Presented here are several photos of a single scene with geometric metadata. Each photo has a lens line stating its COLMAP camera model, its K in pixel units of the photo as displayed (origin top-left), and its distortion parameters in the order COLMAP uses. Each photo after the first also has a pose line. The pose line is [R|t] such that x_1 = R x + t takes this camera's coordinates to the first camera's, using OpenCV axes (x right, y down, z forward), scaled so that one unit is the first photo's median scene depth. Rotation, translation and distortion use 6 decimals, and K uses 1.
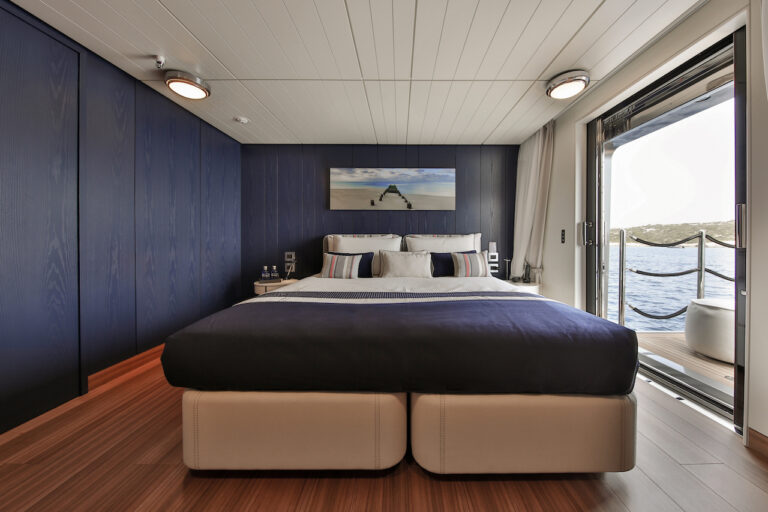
lens RADIAL K [[264.3, 0, 389.0], [0, 264.3, 237.0], [0, 0, 1]] dist [0.001141, -0.003165]
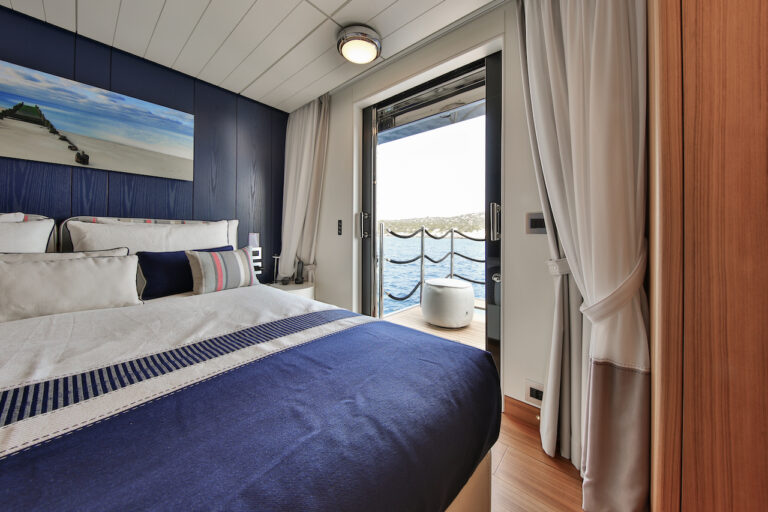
lens RADIAL K [[264.3, 0, 389.0], [0, 264.3, 237.0], [0, 0, 1]] dist [0.001141, -0.003165]
pose [[0.621556, -0.002686, 0.783365, 0.059182], [-0.024543, 0.999436, 0.022900, 0.004988], [-0.782985, -0.033460, 0.621139, 0.295616]]
